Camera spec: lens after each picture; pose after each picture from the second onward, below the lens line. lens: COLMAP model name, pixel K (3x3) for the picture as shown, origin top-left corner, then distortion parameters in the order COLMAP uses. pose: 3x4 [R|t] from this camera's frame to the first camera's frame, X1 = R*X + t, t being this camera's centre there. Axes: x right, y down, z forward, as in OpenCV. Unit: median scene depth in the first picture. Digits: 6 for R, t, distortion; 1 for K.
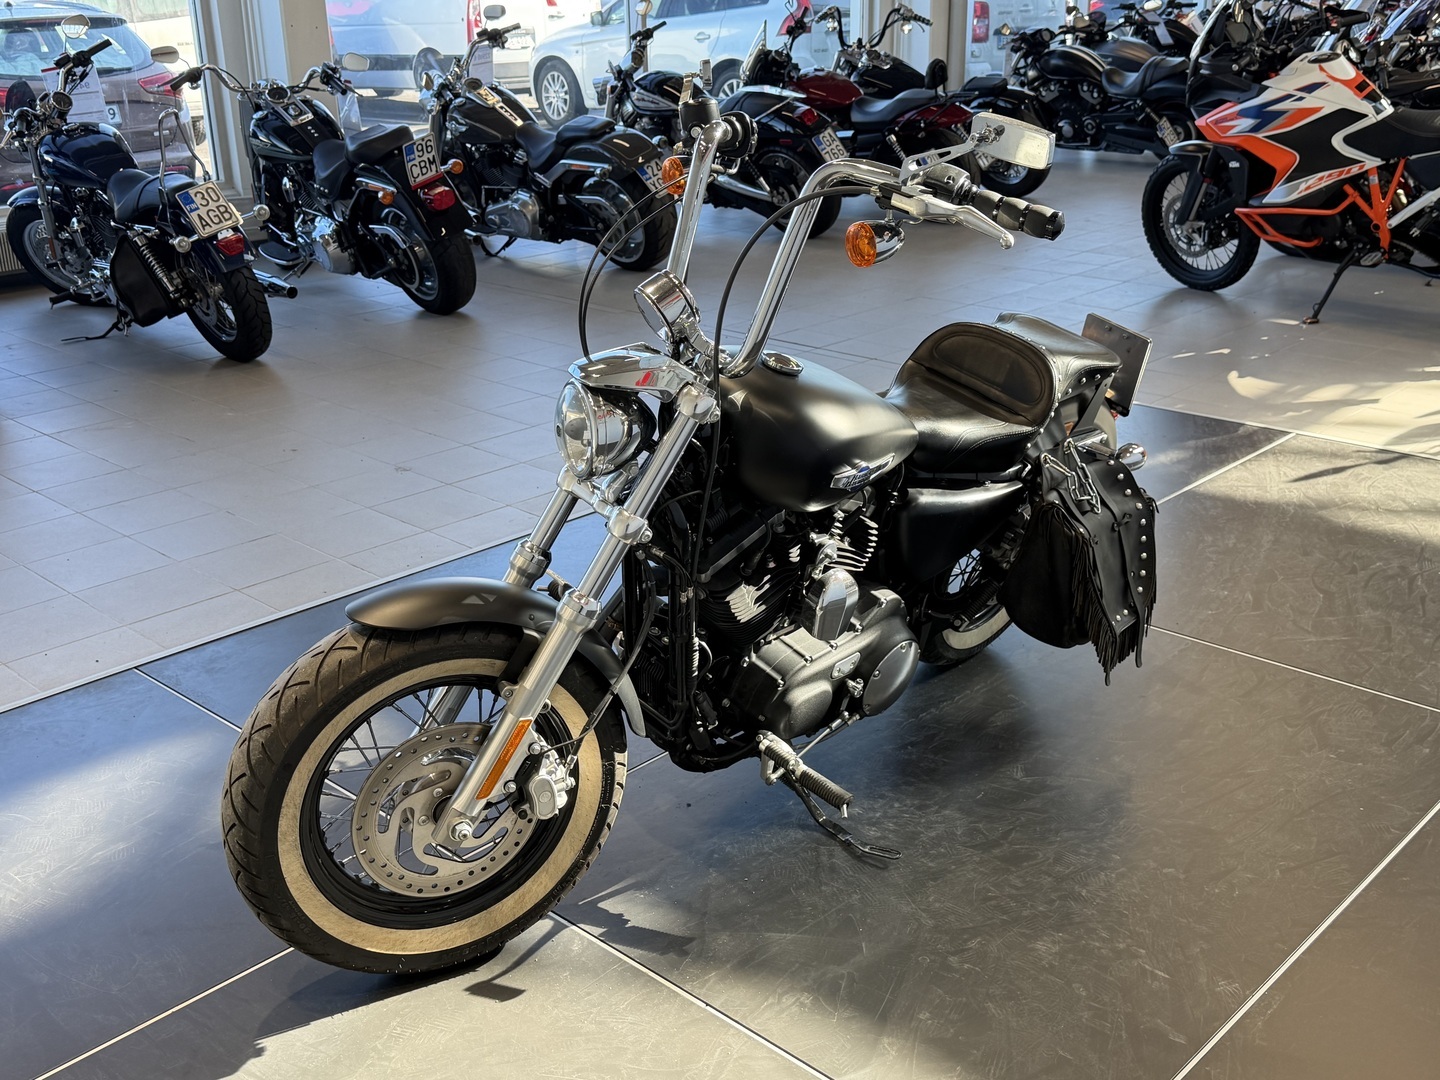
lens RADIAL K [[1555.3, 0, 743.8], [0, 1555.3, 536.9], [0, 0, 1]] dist [0.075060, -0.018131]
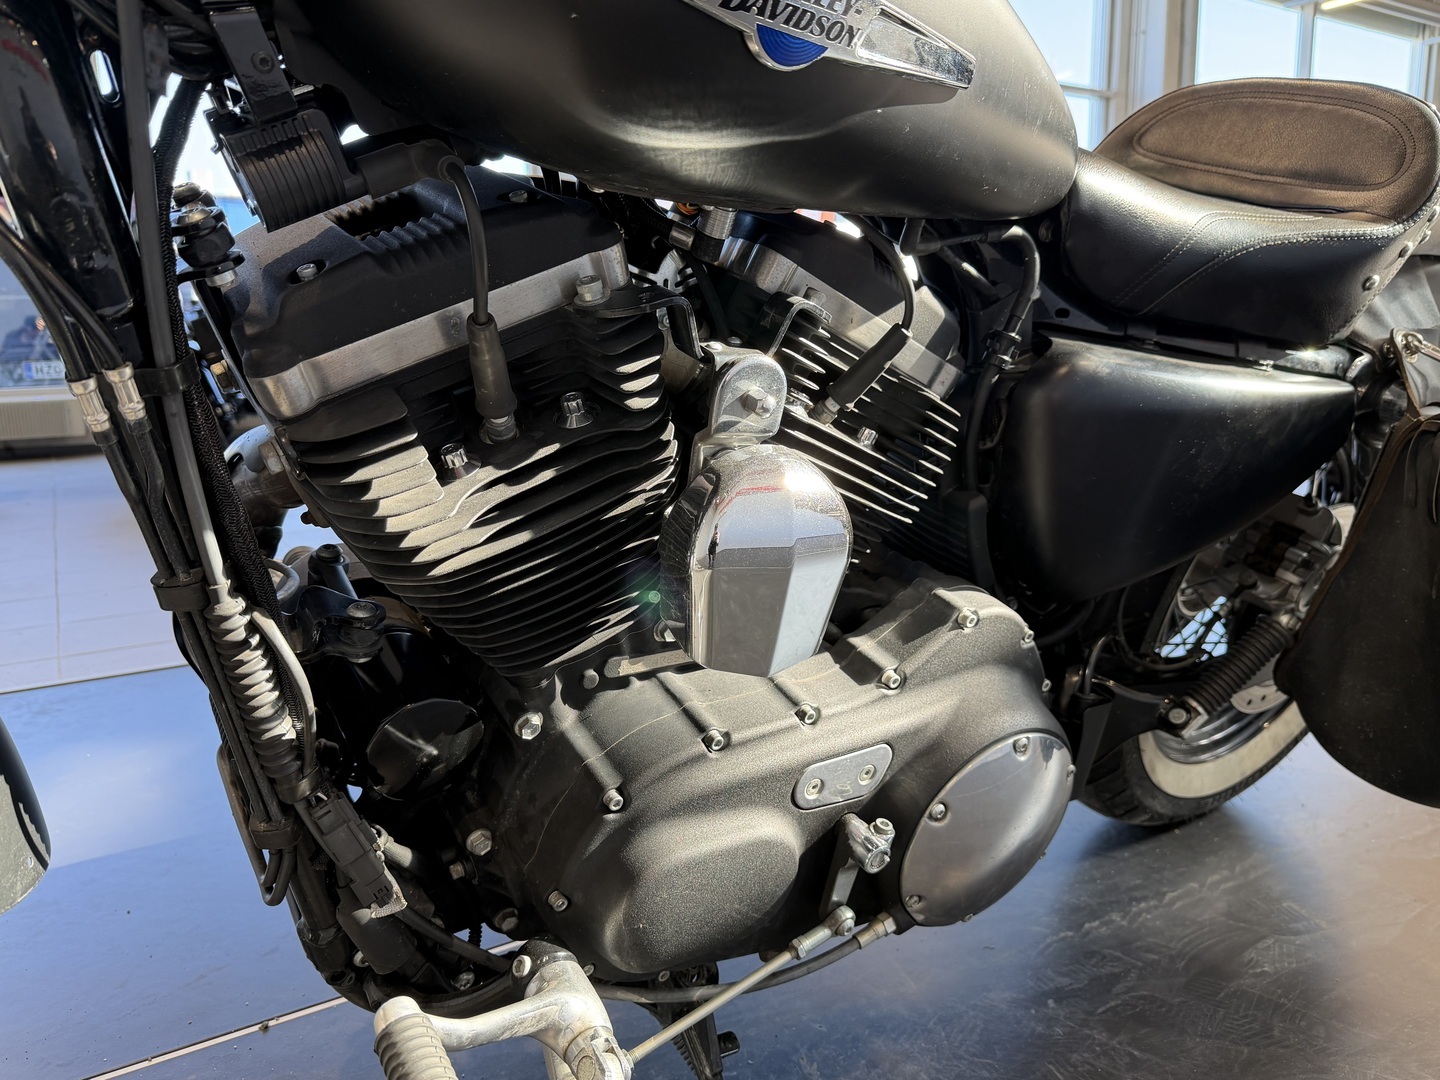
lens RADIAL K [[1039.9, 0, 728.5], [0, 1039.9, 541.7], [0, 0, 1]] dist [0.141279, -0.279973]
pose [[0.964966, 0.046125, -0.258290, 0.093085], [-0.089012, 0.983595, -0.156899, 0.064927], [0.246816, 0.174393, 0.953241, 0.699794]]
